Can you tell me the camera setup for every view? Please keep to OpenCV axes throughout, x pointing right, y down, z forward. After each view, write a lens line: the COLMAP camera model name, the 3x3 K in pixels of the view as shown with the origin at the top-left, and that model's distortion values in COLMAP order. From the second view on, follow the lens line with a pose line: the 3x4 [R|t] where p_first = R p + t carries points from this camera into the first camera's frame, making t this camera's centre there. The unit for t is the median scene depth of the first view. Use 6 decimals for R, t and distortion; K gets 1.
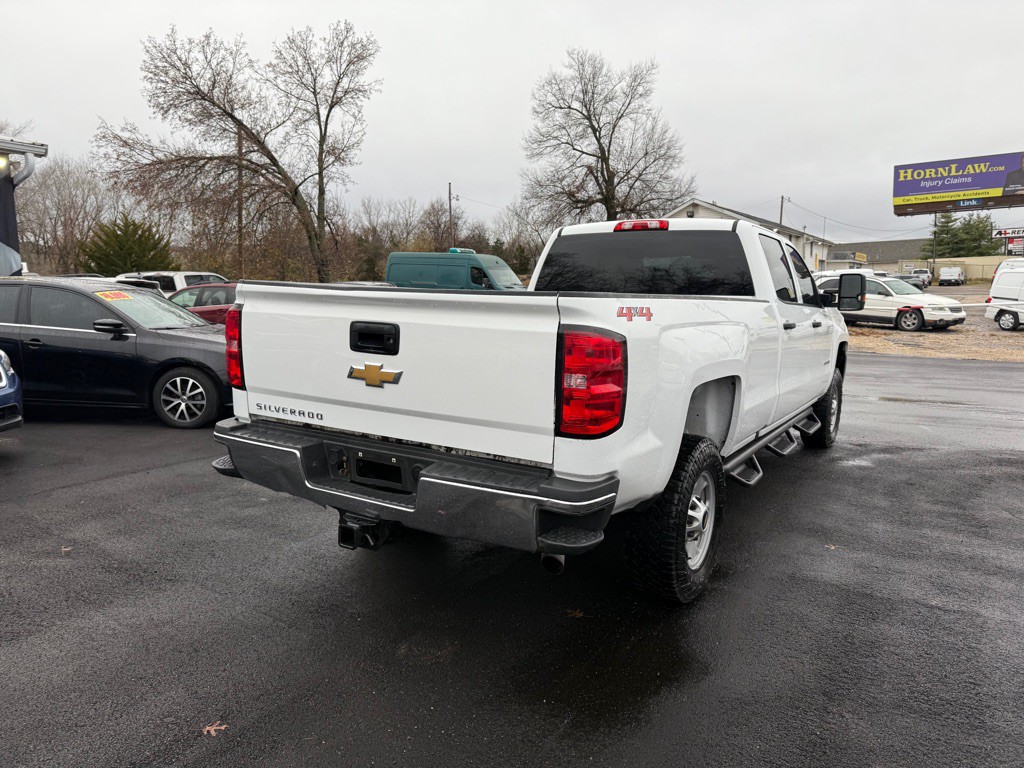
lens RADIAL K [[735.7, 0, 511.8], [0, 735.7, 408.3], [0, 0, 1]] dist [0.055716, -0.065516]
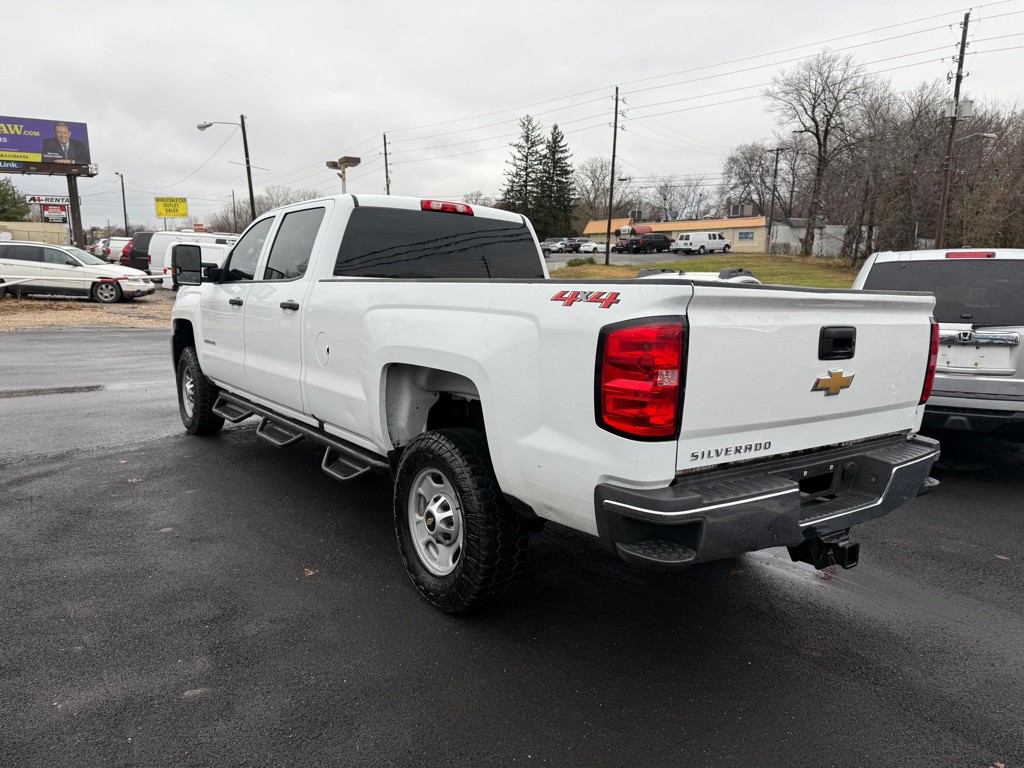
lens RADIAL K [[735.7, 0, 512.3], [0, 735.7, 409.6], [0, 0, 1]] dist [0.055716, -0.065516]
pose [[0.371213, -0.170786, 0.912707, -0.183186], [0.127797, 0.982983, 0.131959, -0.028603], [-0.919711, 0.067657, 0.386721, 0.153633]]
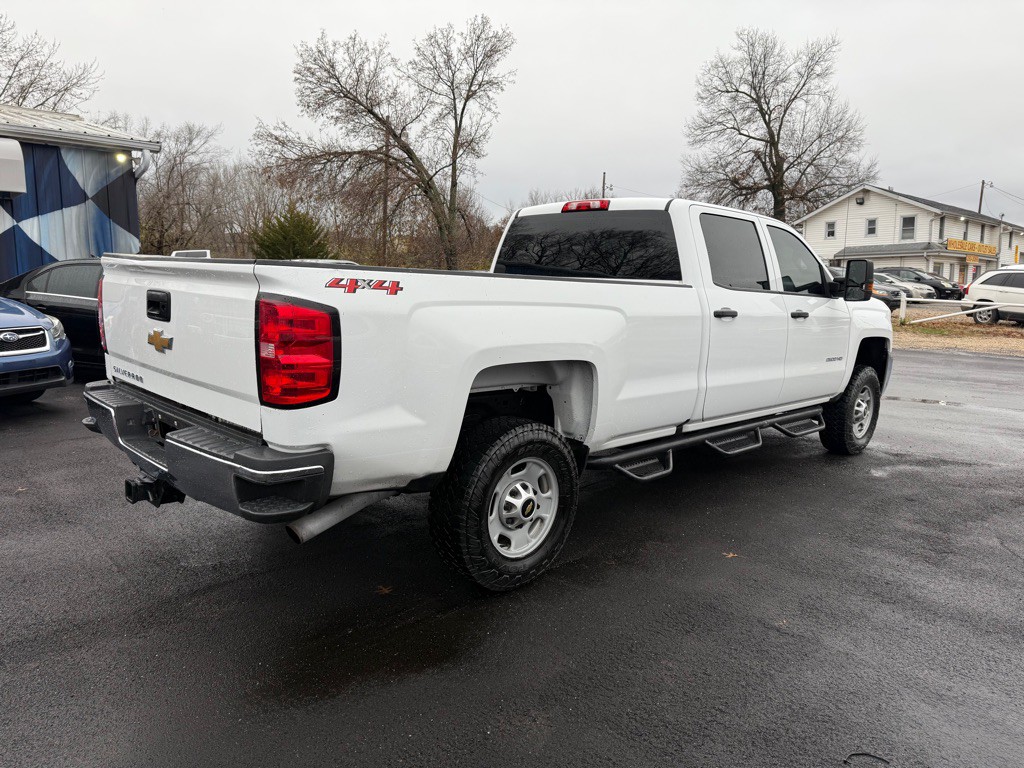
lens RADIAL K [[735.7, 0, 518.1], [0, 735.7, 404.0], [0, 0, 1]] dist [0.055716, -0.065516]
pose [[0.972585, 0.053444, -0.226322, 0.085004], [-0.052293, 0.998570, 0.011084, 0.001070], [0.226590, 0.001055, 0.973990, 0.011963]]
